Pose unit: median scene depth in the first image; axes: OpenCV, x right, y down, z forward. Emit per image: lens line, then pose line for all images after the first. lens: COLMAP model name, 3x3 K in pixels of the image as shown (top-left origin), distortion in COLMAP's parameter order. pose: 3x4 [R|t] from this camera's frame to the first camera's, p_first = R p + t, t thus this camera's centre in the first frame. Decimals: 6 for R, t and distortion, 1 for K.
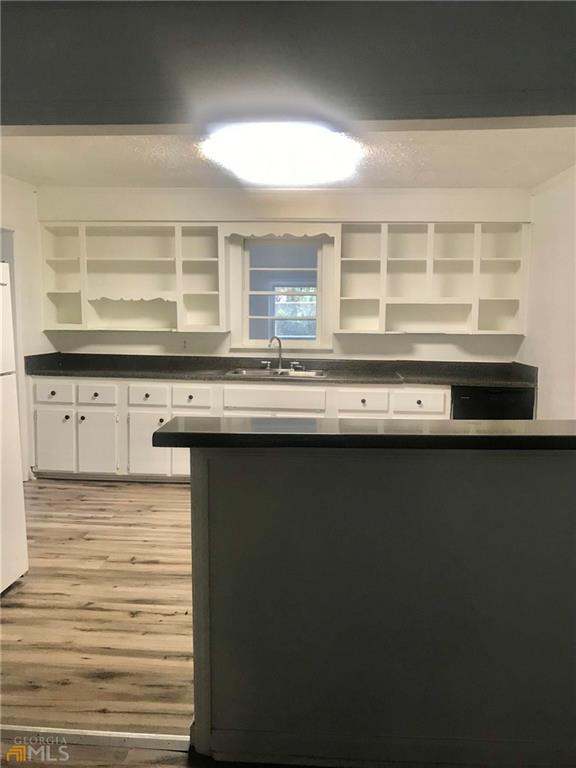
lens RADIAL K [[637.8, 0, 291.8], [0, 637.8, 383.0], [0, 0, 1]] dist [0.015179, 0.003510]
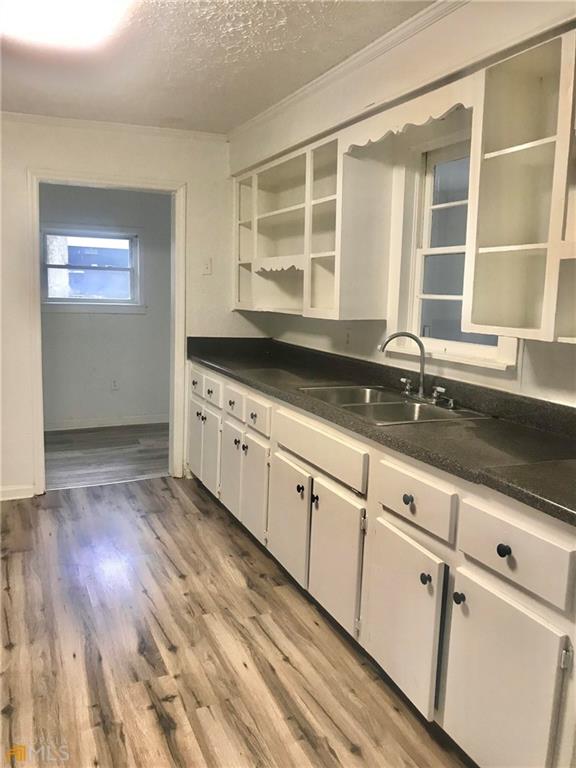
lens RADIAL K [[637.8, 0, 285.6], [0, 637.8, 382.6], [0, 0, 1]] dist [0.015179, 0.003510]
pose [[0.466233, 0.127037, -0.875493, 0.406764], [-0.116754, 0.989815, 0.081450, -0.066416], [0.876924, 0.064242, 0.476316, 0.697315]]
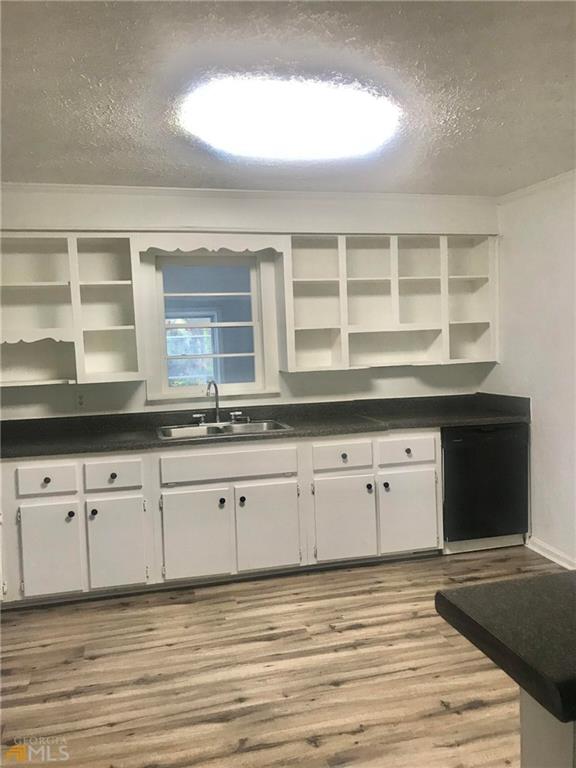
lens RADIAL K [[637.8, 0, 292.9], [0, 637.8, 383.5], [0, 0, 1]] dist [0.015179, 0.003510]
pose [[0.946258, -0.066784, 0.316444, -0.182978], [0.079578, 0.996445, -0.027666, -0.043102], [-0.313471, 0.051362, 0.948208, 0.251821]]
